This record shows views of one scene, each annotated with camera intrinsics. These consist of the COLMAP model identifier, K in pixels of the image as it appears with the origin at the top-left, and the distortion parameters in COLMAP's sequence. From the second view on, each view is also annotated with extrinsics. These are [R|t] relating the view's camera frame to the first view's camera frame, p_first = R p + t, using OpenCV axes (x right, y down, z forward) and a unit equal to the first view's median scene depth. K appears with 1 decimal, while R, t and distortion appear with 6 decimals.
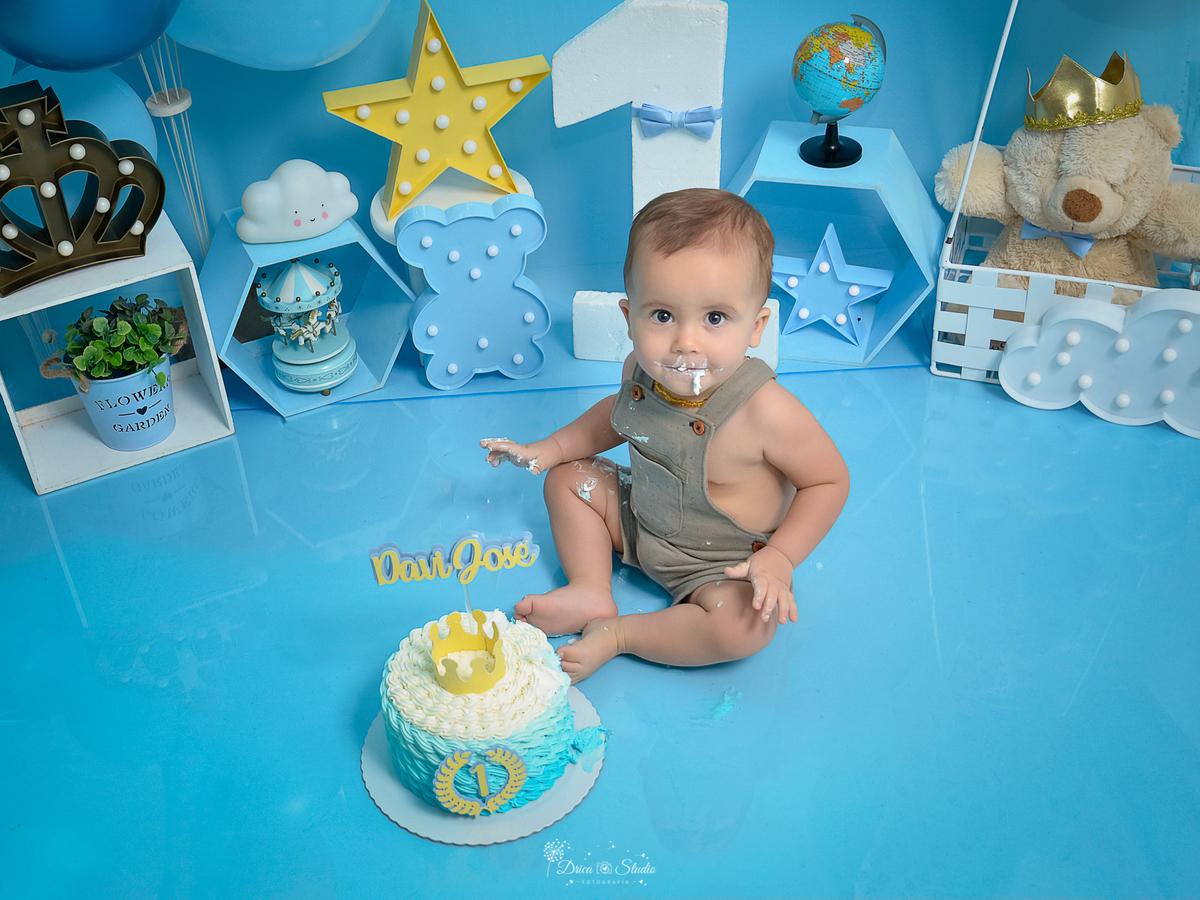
lens RADIAL K [[1531.7, 0, 556.2], [0, 1531.7, 476.7], [0, 0, 1]] dist [-0.032342, 0.000000]
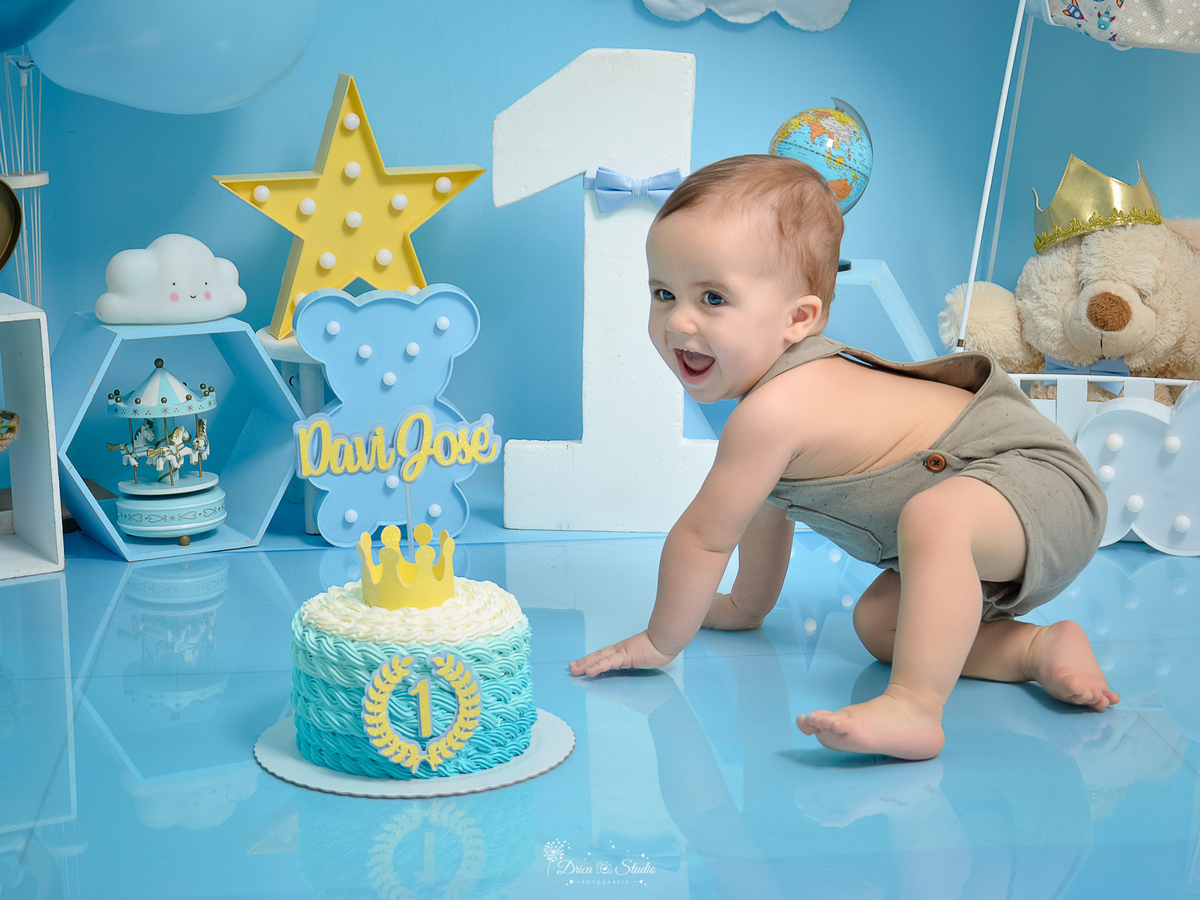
lens RADIAL K [[2289.4, 0, 643.4], [0, 2289.4, 514.2], [0, 0, 1]] dist [-0.038389, 0.000000]
pose [[0.993104, 0.031280, 0.112985, -0.054937], [0.019598, 0.905894, -0.423051, 0.455564], [-0.115585, 0.422348, 0.899034, -0.073155]]
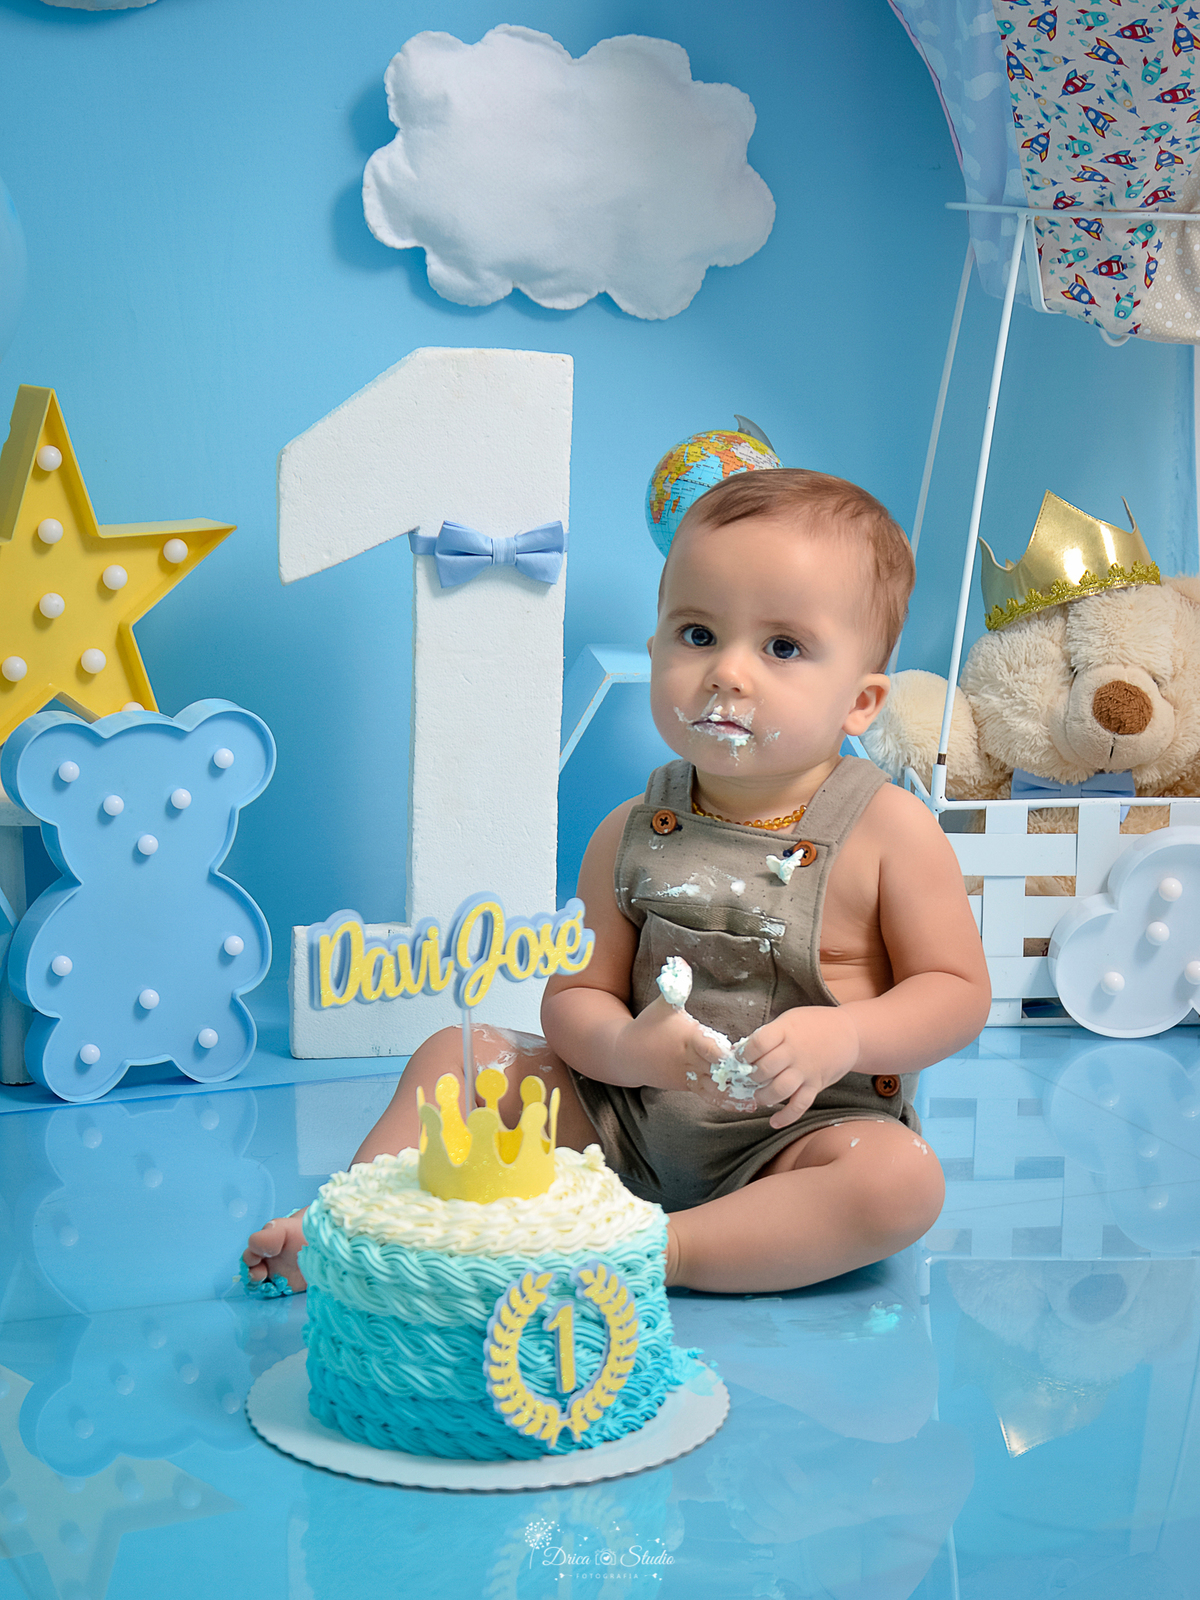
lens RADIAL K [[3233.2, 0, 556.8], [0, 3233.2, 865.6], [0, 0, 1]] dist [-0.003689, 0.000000]
pose [[0.933135, -0.008532, 0.359425, -0.333225], [0.173647, 0.886076, -0.429787, 0.393968], [-0.314811, 0.463462, 0.828310, 0.020382]]
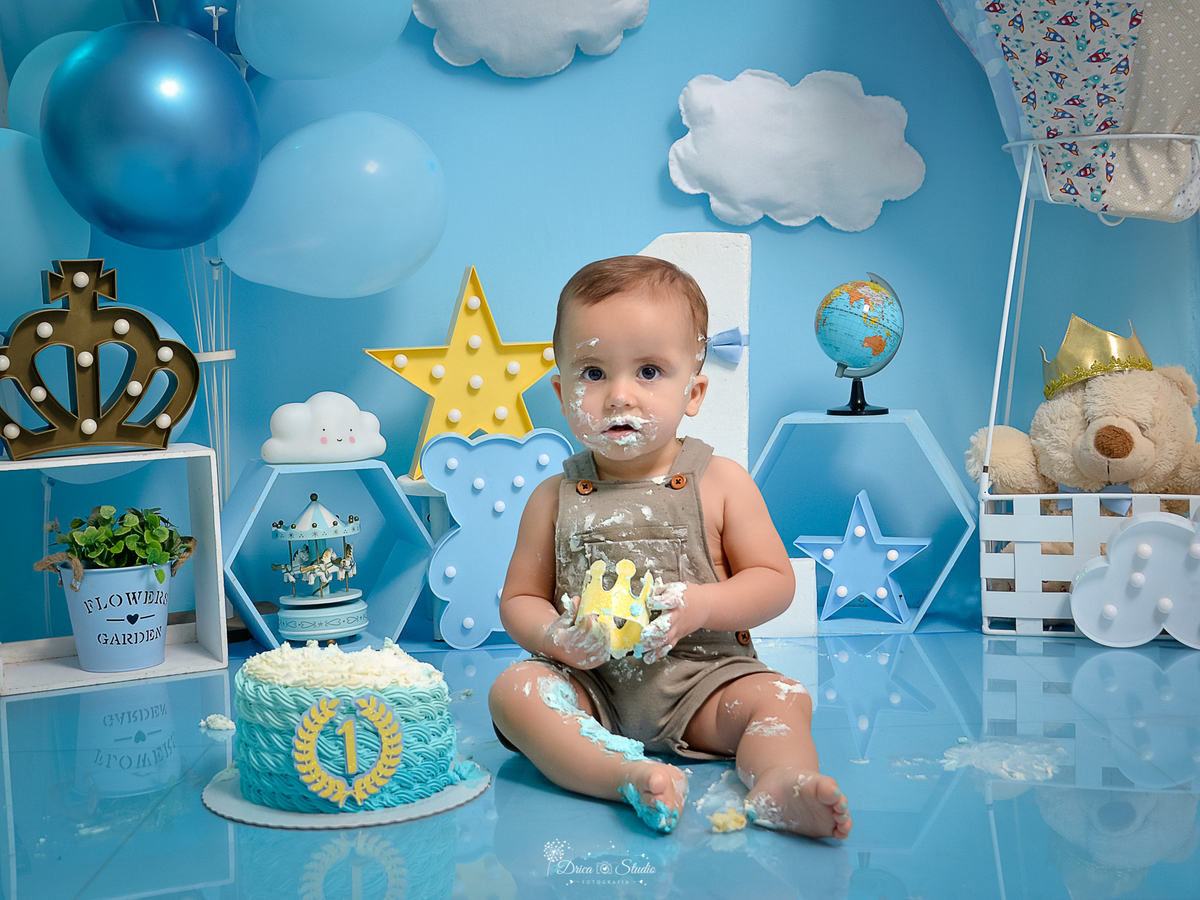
lens RADIAL K [[1505.7, 0, 574.7], [0, 1505.7, 417.8], [0, 0, 1]] dist [-0.062704, 0.000000]
pose [[0.999486, 0.027612, -0.016259, 0.008678], [-0.031951, 0.820443, -0.570834, 0.371212], [-0.002422, 0.571061, 0.820904, 0.189388]]
